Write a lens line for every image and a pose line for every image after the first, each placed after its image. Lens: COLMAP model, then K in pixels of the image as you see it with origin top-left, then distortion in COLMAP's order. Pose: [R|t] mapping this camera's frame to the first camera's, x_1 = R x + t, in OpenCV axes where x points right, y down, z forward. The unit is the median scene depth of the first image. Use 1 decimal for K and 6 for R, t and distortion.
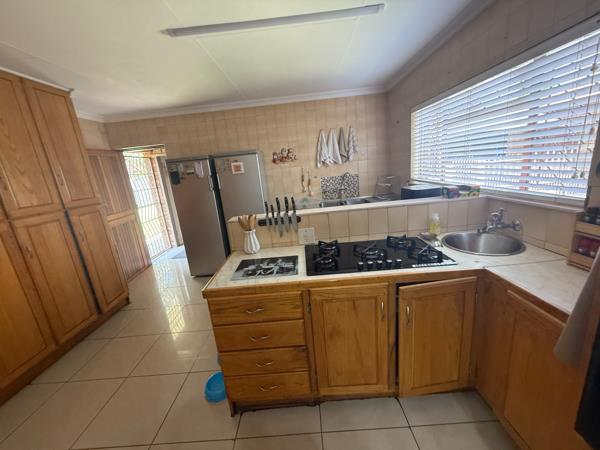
lens RADIAL K [[239.6, 0, 299.2], [0, 239.6, 224.3], [0, 0, 1]] dist [-0.002372, -0.000272]
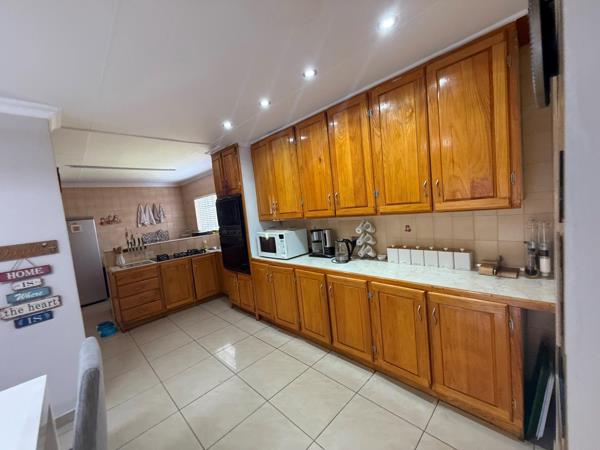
lens RADIAL K [[239.6, 0, 299.4], [0, 239.6, 225.3], [0, 0, 1]] dist [-0.002372, -0.000272]
pose [[0.712880, -0.022754, 0.700917, -0.271206], [0.194896, 0.966529, -0.166846, 0.216700], [-0.673660, 0.255547, 0.693453, -0.790925]]
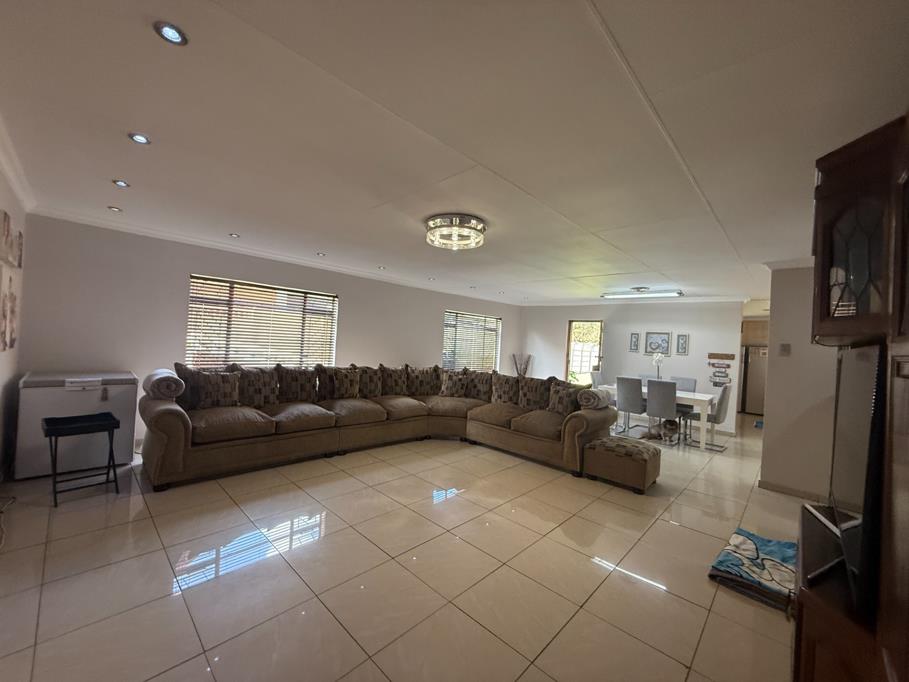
lens RADIAL K [[362.9, 0, 455.3], [0, 362.9, 337.7], [0, 0, 1]] dist [-0.002372, -0.000272]
pose [[0.717301, 0.139827, -0.682589, -0.065401], [-0.289985, 0.950690, -0.109985, 0.572570], [0.633551, 0.276833, 0.722479, -2.238713]]
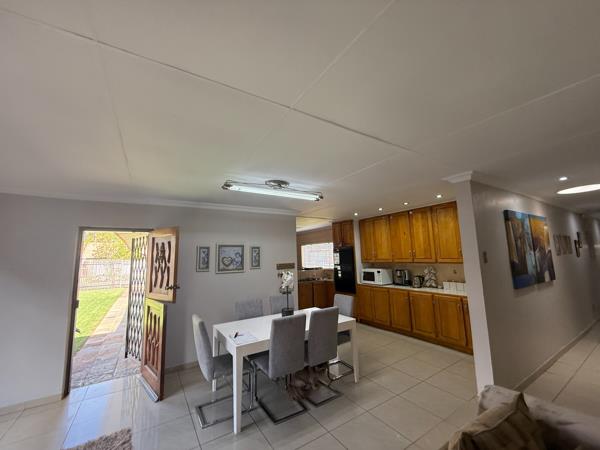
lens RADIAL K [[239.6, 0, 294.4], [0, 239.6, 224.5], [0, 0, 1]] dist [-0.002372, -0.000272]
pose [[0.843446, 0.145241, 0.517208, -0.982892], [0.073484, 0.922518, -0.378895, 0.355718], [-0.532164, 0.357584, 0.767421, -1.132545]]
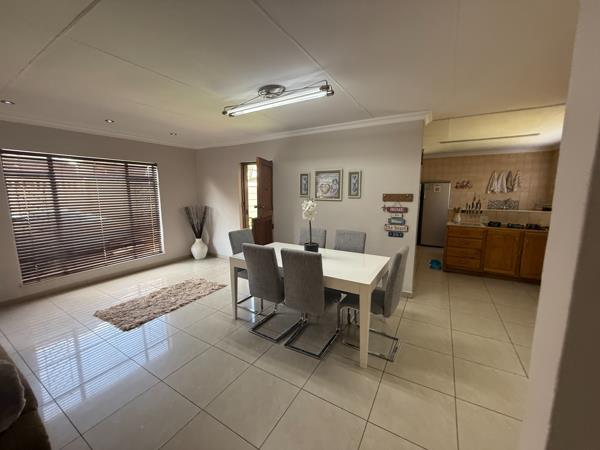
lens RADIAL K [[239.6, 0, 299.7], [0, 239.6, 224.3], [0, 0, 1]] dist [-0.002372, -0.000272]
pose [[0.857234, 0.169083, -0.486375, -0.195024], [-0.205859, 0.978318, -0.022725, 0.273184], [0.471986, 0.119606, 0.873455, -1.020680]]
